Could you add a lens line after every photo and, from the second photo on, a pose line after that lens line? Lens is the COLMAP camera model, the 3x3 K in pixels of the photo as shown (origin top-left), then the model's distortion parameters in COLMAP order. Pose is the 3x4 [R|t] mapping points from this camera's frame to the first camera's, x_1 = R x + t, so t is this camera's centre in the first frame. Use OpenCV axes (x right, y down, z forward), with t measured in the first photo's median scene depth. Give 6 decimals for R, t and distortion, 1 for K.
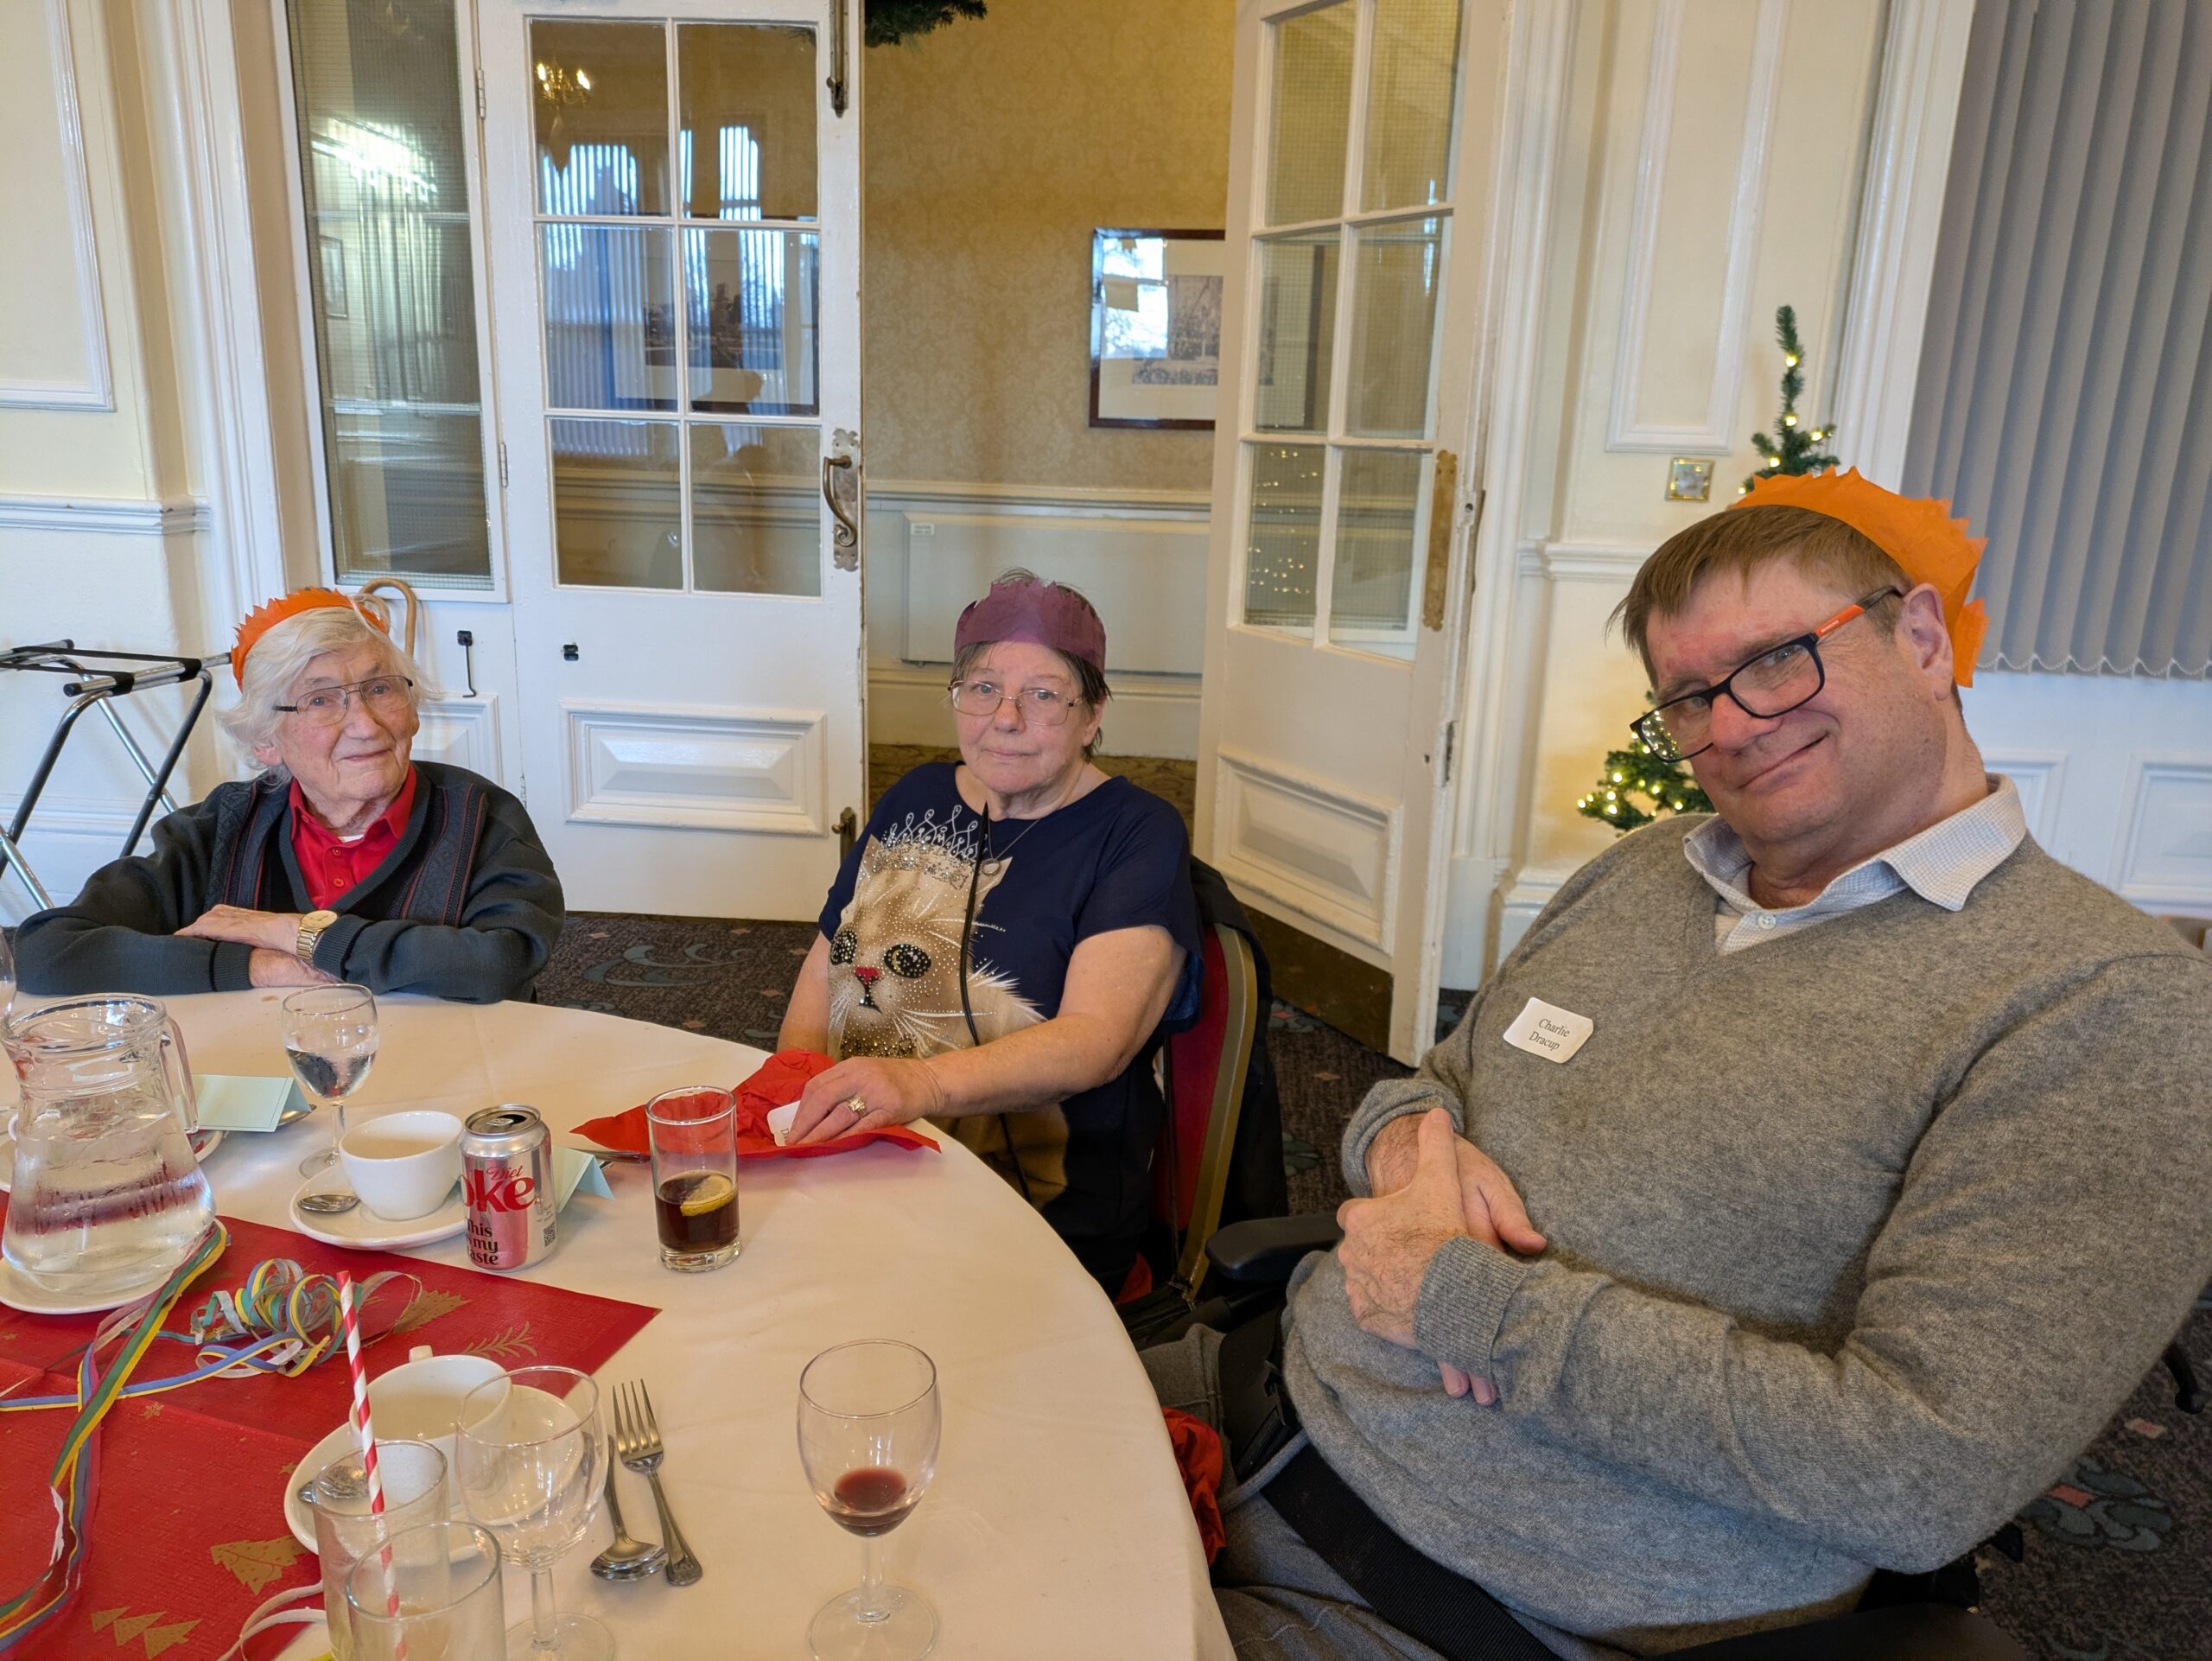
lens RADIAL K [[1626.3, 0, 1035.5], [0, 1626.3, 845.4], [0, 0, 1]] dist [0.024851, -0.001956]
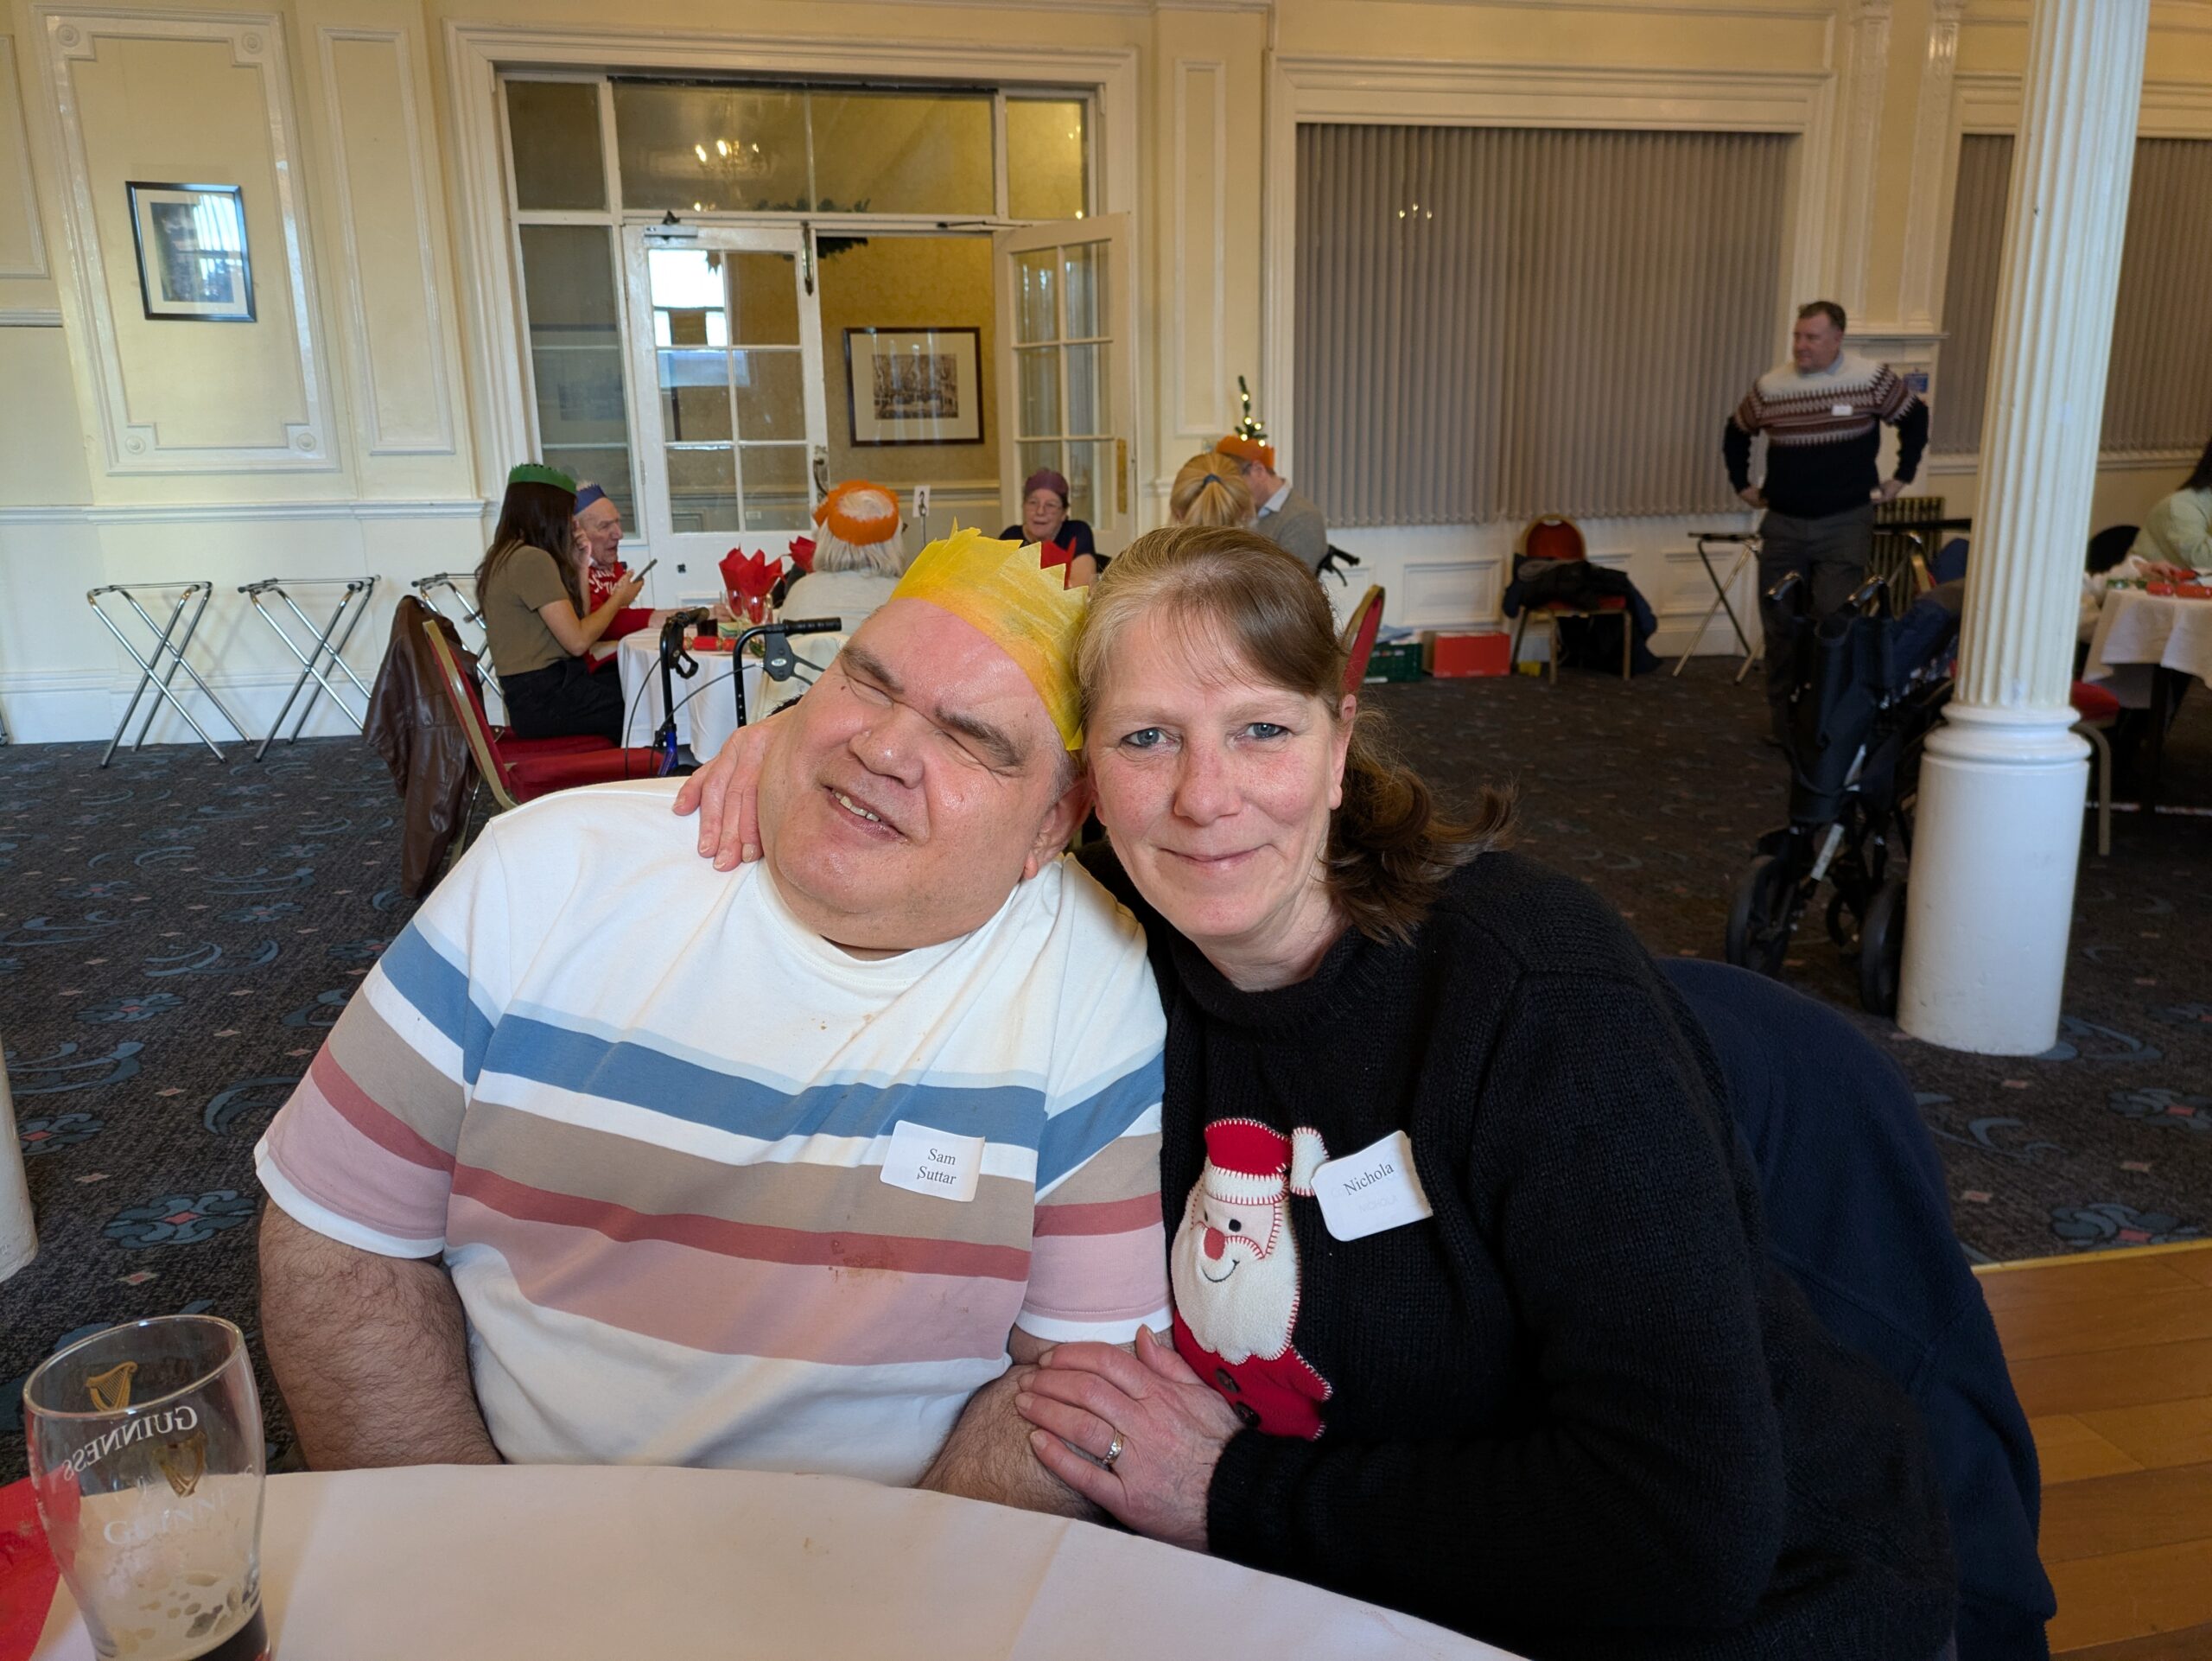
lens RADIAL K [[1626.3, 0, 1069.9], [0, 1626.3, 832.1], [0, 0, 1]] dist [0.024851, -0.001956]
pose [[0.945136, -0.119409, 0.304072, -0.481481], [0.127800, 0.991769, -0.007770, 0.266833], [-0.300642, 0.046204, 0.952617, -0.965460]]
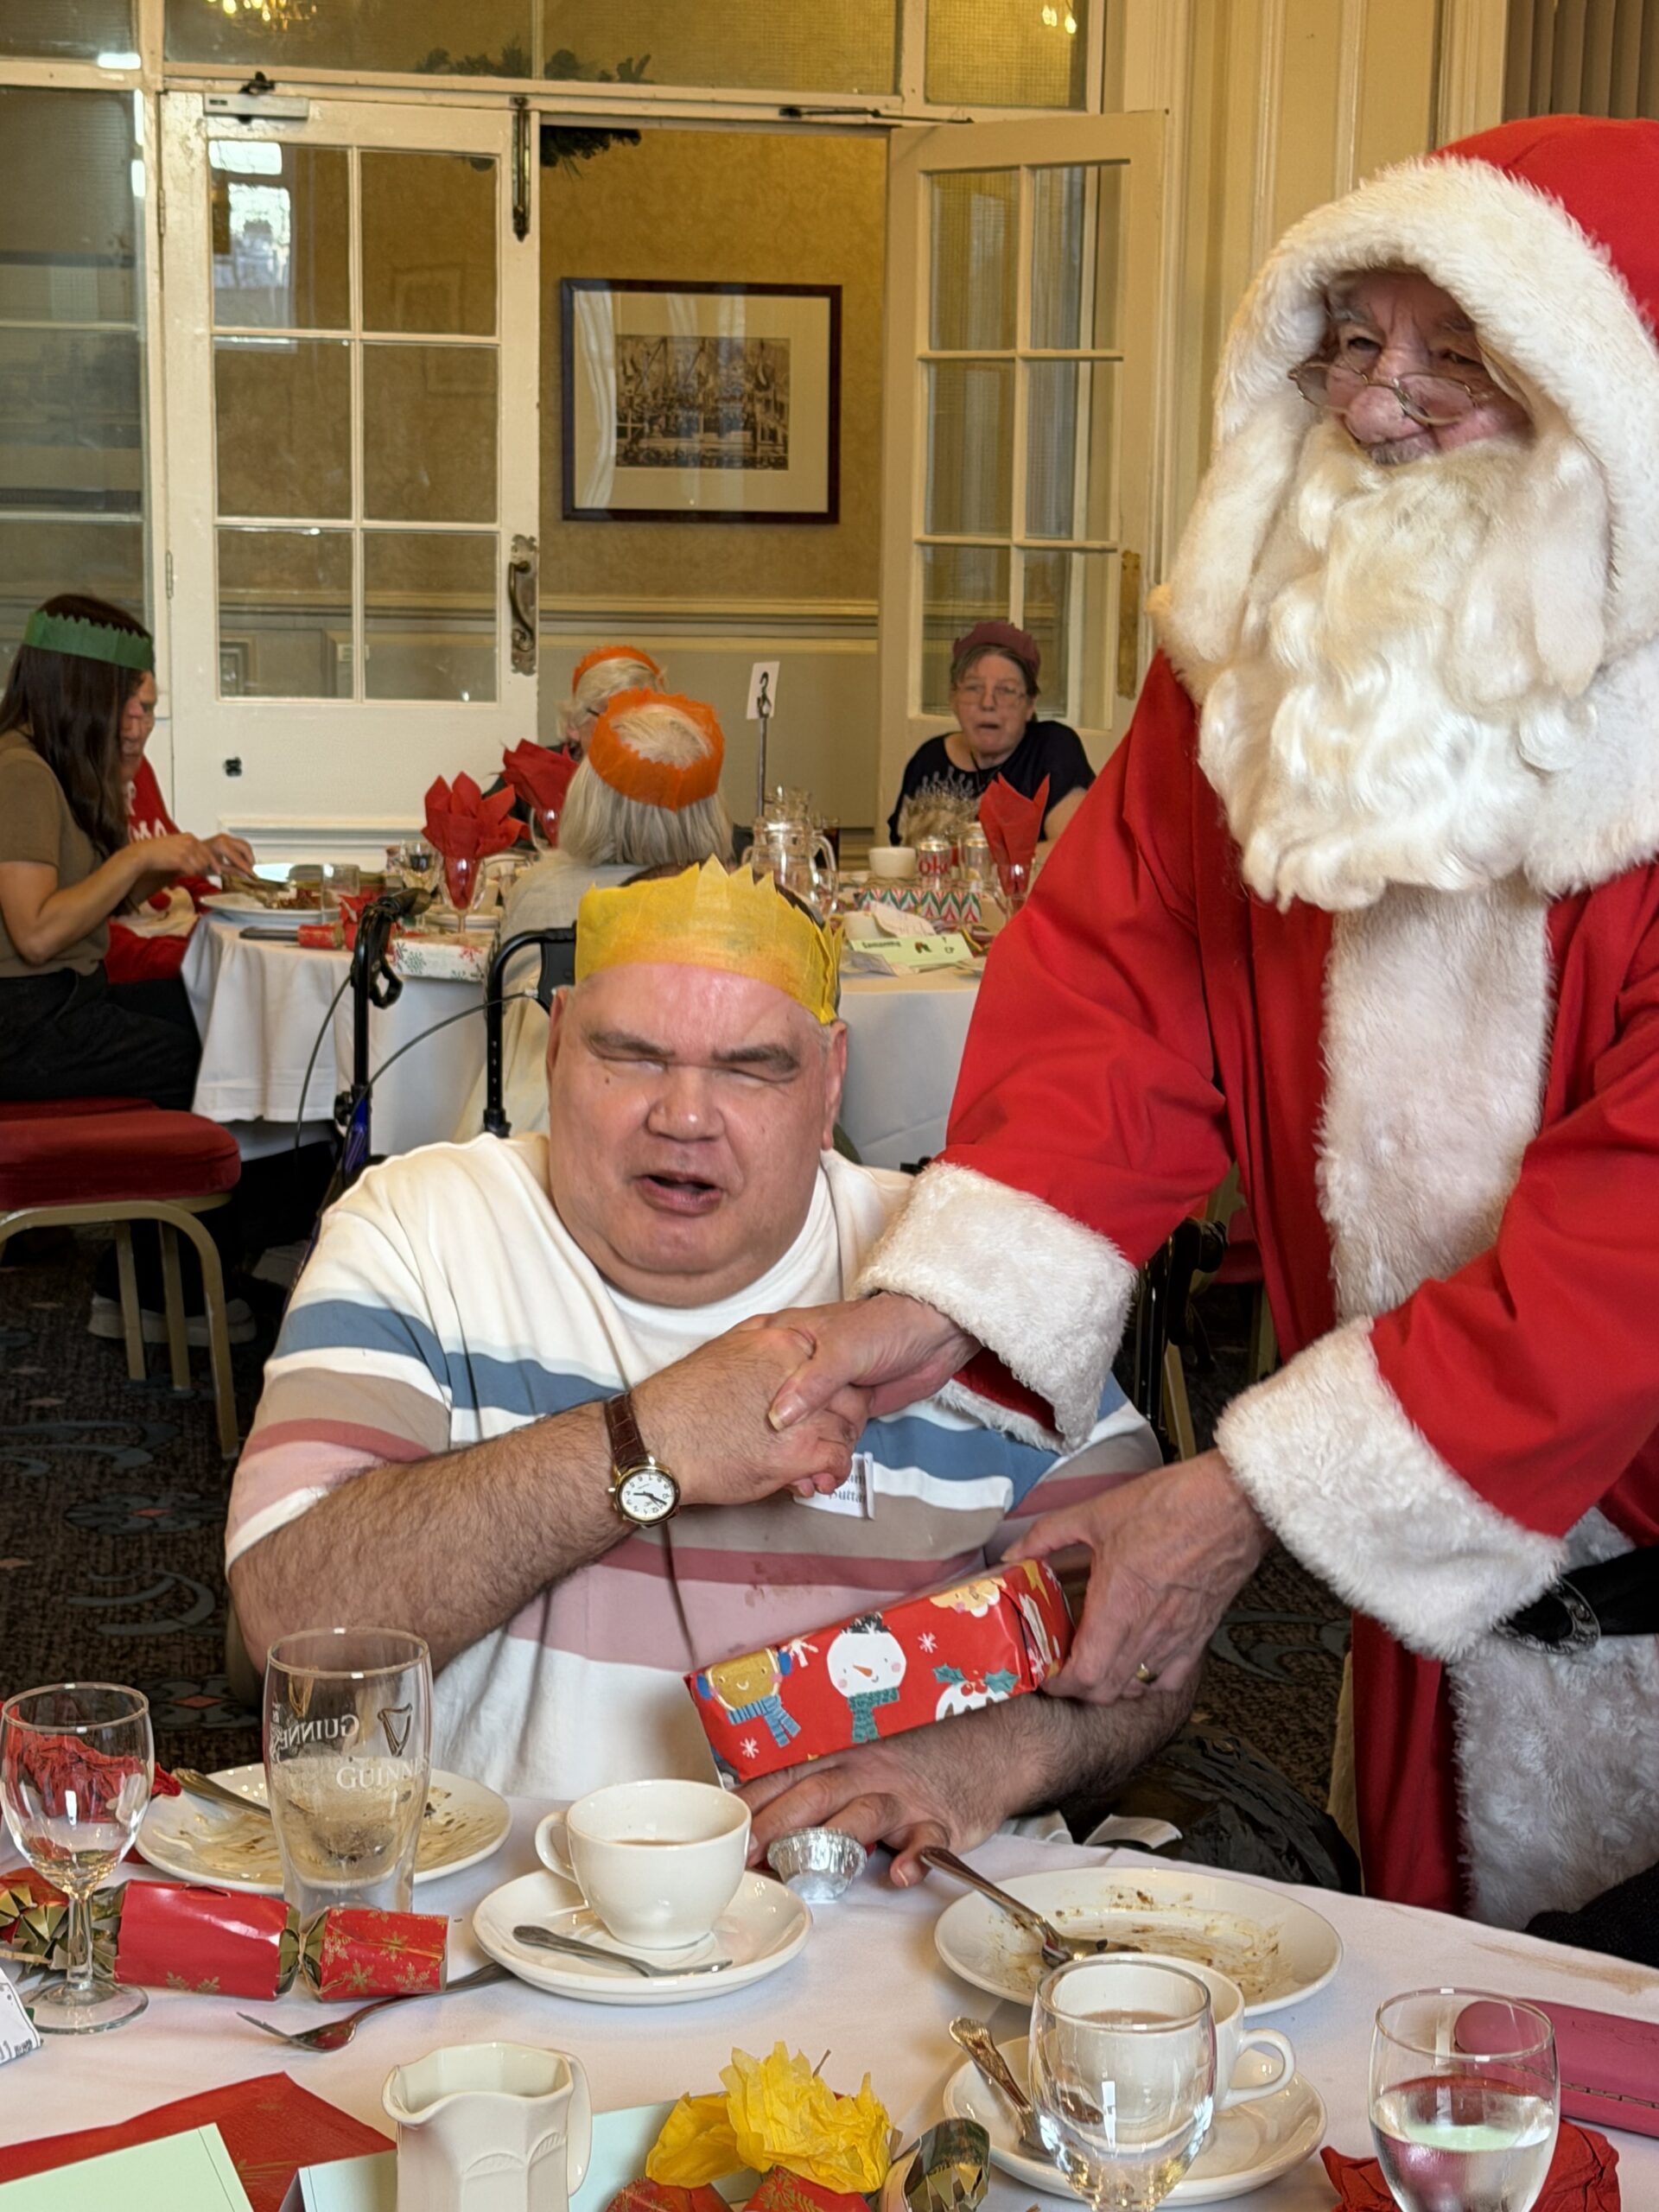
lens RADIAL K [[3786.9, 0, 853.4], [0, 3786.9, 1098.8], [0, 0, 1]] dist [0.092951, 0.000000]
pose [[0.956828, -0.054842, 0.285433, -0.593061], [0.080186, 0.993734, -0.077868, 0.281126], [-0.279374, 0.097394, 0.955230, -1.226356]]
